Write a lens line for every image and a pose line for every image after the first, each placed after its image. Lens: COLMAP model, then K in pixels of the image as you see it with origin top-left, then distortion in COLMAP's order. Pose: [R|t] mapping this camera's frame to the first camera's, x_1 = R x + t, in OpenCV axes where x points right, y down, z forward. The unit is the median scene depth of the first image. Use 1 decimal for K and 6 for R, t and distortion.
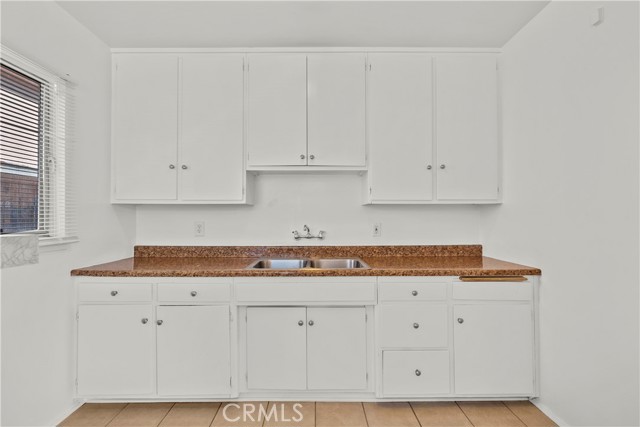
lens RADIAL K [[281.9, 0, 316.3], [0, 281.9, 212.5], [0, 0, 1]] dist [0.005602, -0.000375]
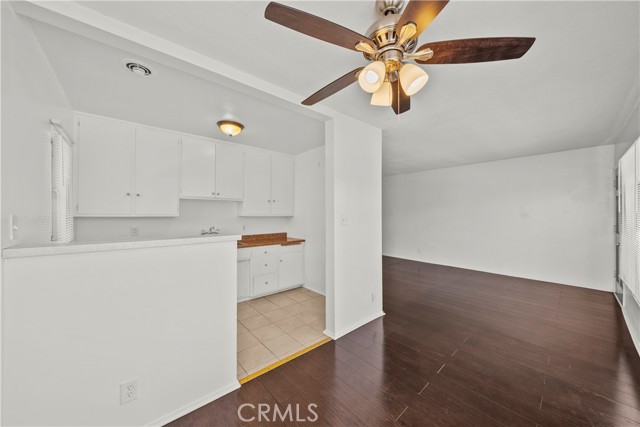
lens RADIAL K [[222.7, 0, 319.5], [0, 222.7, 212.3], [0, 0, 1]] dist [0.000459, 0.000008]
pose [[0.755150, 0.009037, 0.655490, -0.503912], [-0.008296, 0.999957, -0.004228, -0.057764], [-0.655500, -0.002245, 0.755192, -0.696496]]
